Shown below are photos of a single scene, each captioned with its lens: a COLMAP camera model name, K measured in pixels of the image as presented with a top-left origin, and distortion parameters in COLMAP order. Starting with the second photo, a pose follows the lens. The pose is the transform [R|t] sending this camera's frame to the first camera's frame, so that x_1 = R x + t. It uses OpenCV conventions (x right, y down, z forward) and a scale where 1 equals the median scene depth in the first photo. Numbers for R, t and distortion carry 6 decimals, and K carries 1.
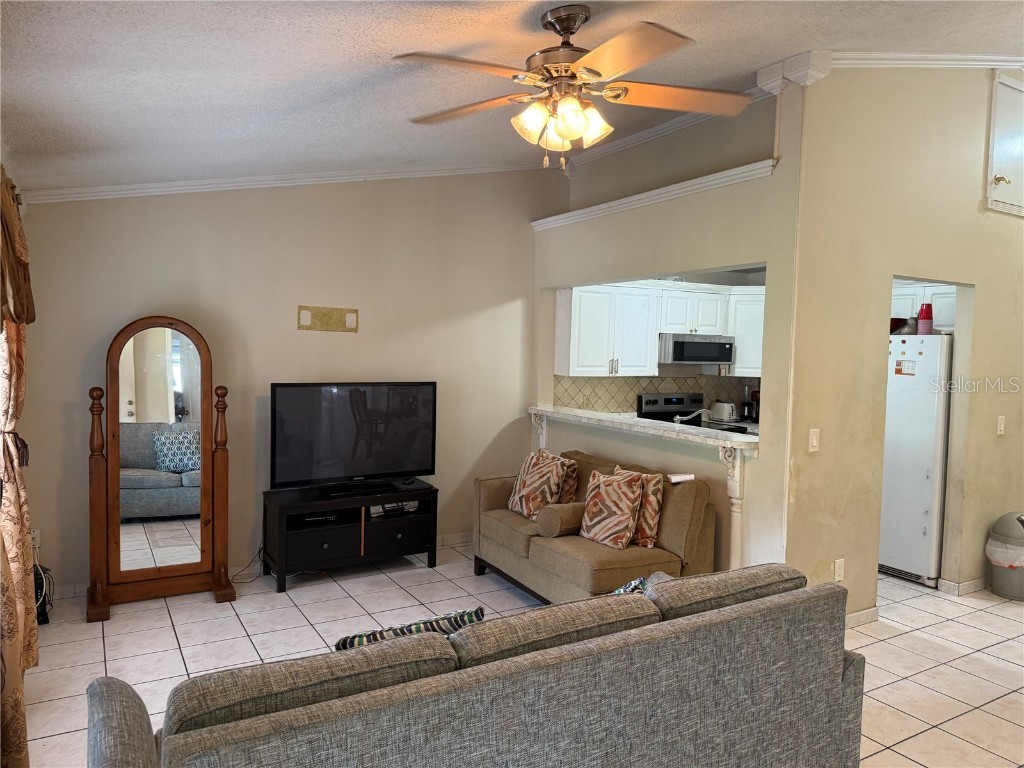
lens RADIAL K [[703.3, 0, 504.3], [0, 703.3, 380.8], [0, 0, 1]] dist [0.024892, -0.032538]
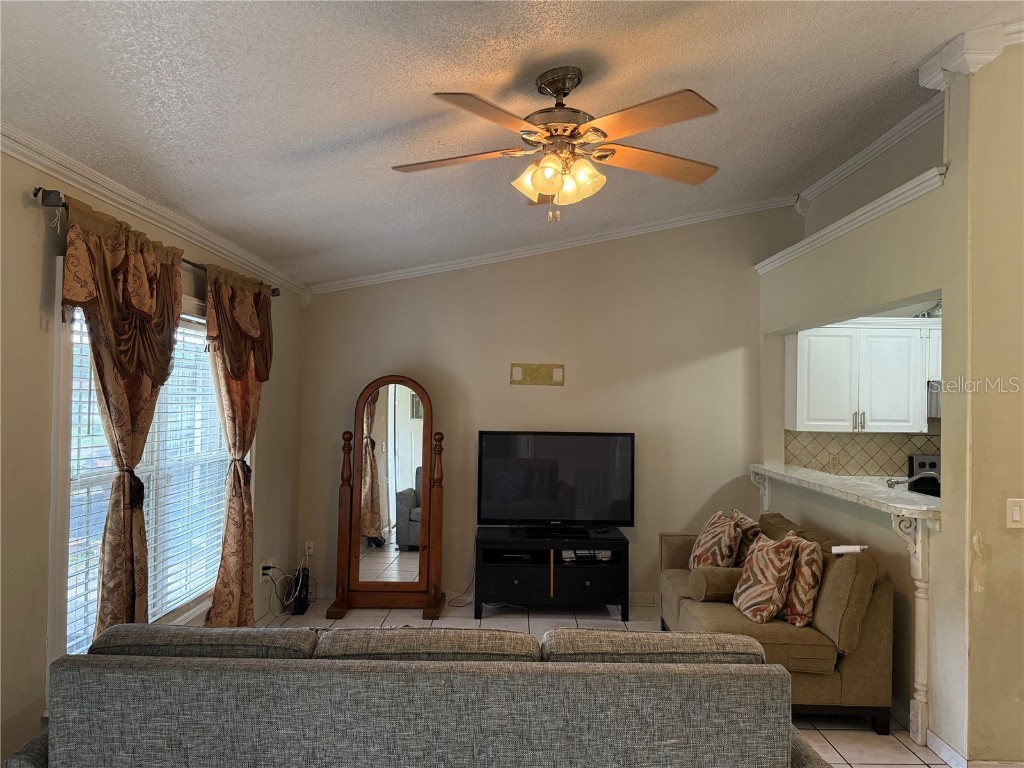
lens RADIAL K [[703.3, 0, 517.2], [0, 703.3, 384.5], [0, 0, 1]] dist [0.024892, -0.032538]
pose [[0.864751, -0.018649, -0.501855, 0.324643], [-0.020909, 0.997107, -0.073082, 0.010815], [0.501766, 0.073691, 0.861859, 0.050847]]
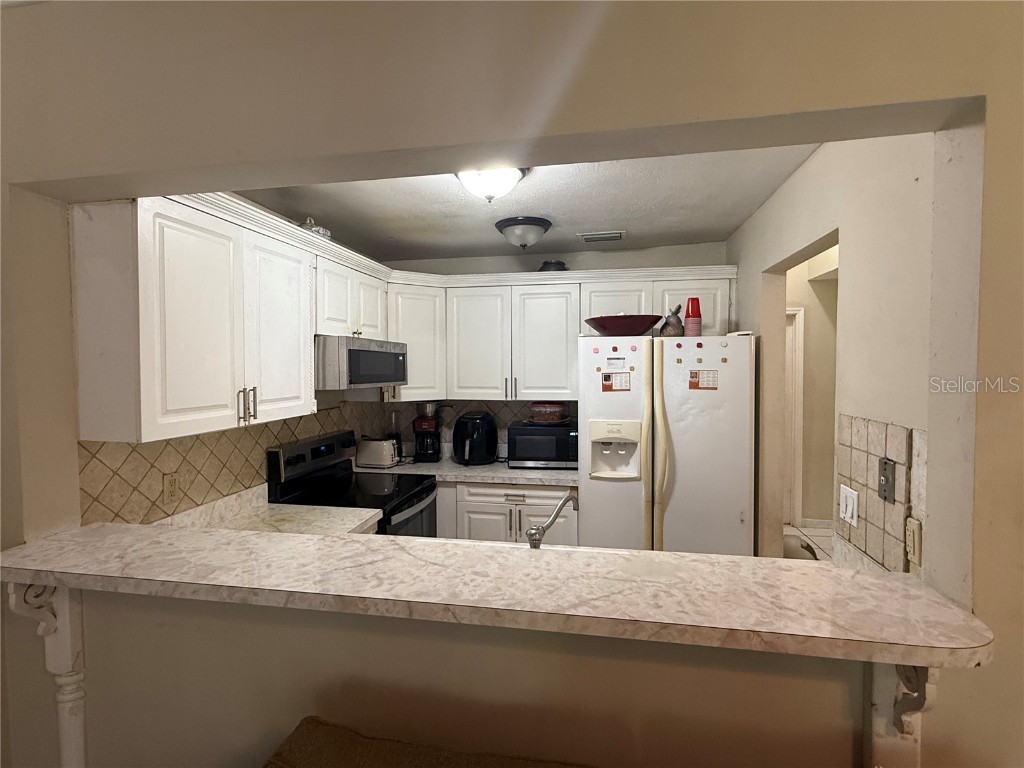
lens RADIAL K [[512.5, 0, 504.6], [0, 512.5, 385.5], [0, 0, 1]] dist [-0.000477, -0.000076]
pose [[0.650100, -0.055438, 0.757824, 0.018642], [0.058608, 0.998022, 0.022733, -0.043303], [-0.757585, 0.029636, 0.652063, 0.931451]]
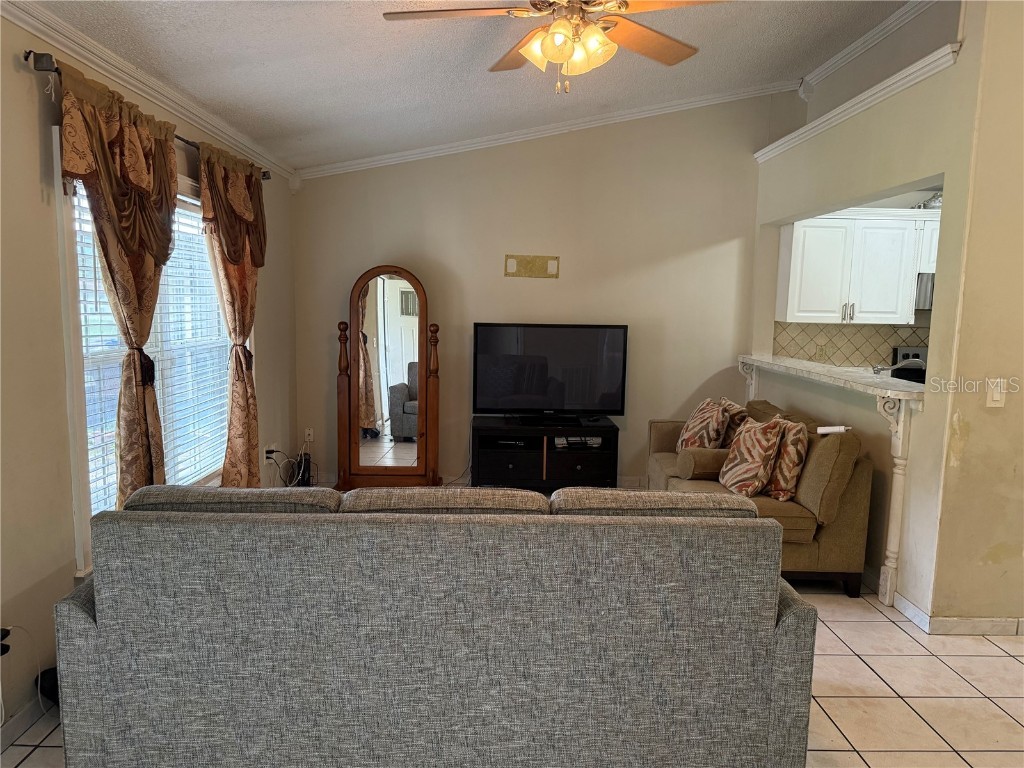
lens RADIAL K [[703.3, 0, 514.1], [0, 703.3, 386.8], [0, 0, 1]] dist [0.024892, -0.032538]
pose [[0.873996, 0.054115, -0.482910, 0.314806], [-0.024494, 0.997423, 0.067441, 0.032987], [0.485315, -0.047115, 0.873069, 0.029435]]
